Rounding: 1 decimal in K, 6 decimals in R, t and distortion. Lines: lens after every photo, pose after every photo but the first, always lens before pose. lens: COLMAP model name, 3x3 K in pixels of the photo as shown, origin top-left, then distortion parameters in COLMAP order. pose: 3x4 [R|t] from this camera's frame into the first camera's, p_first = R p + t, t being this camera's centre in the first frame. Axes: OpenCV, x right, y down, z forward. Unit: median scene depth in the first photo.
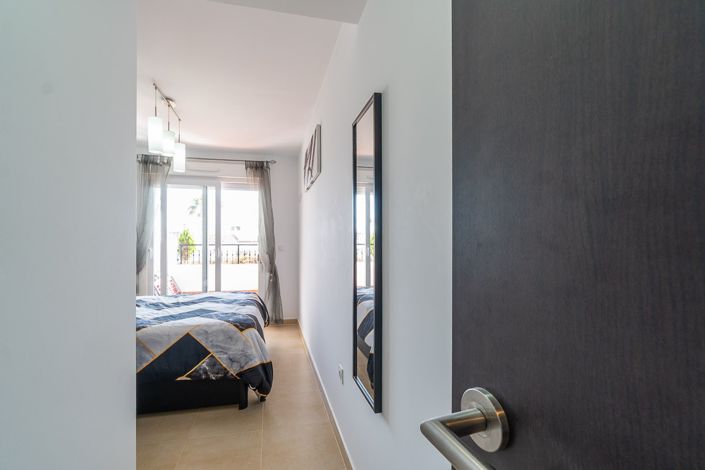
lens RADIAL K [[312.0, 0, 349.5], [0, 312.0, 237.9], [0, 0, 1]] dist [-0.001285, -0.000240]
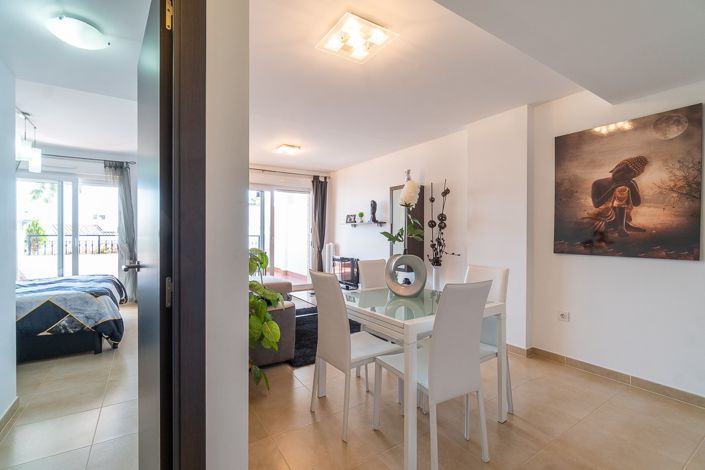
lens RADIAL K [[306.8, 0, 338.5], [0, 306.8, 231.9], [0, 0, 1]] dist [-0.006037, 0.000039]
pose [[0.951431, 0.001346, 0.307860, 0.166236], [-0.004333, 0.999950, 0.009020, -0.003894], [-0.307833, -0.009916, 0.951389, -0.396218]]
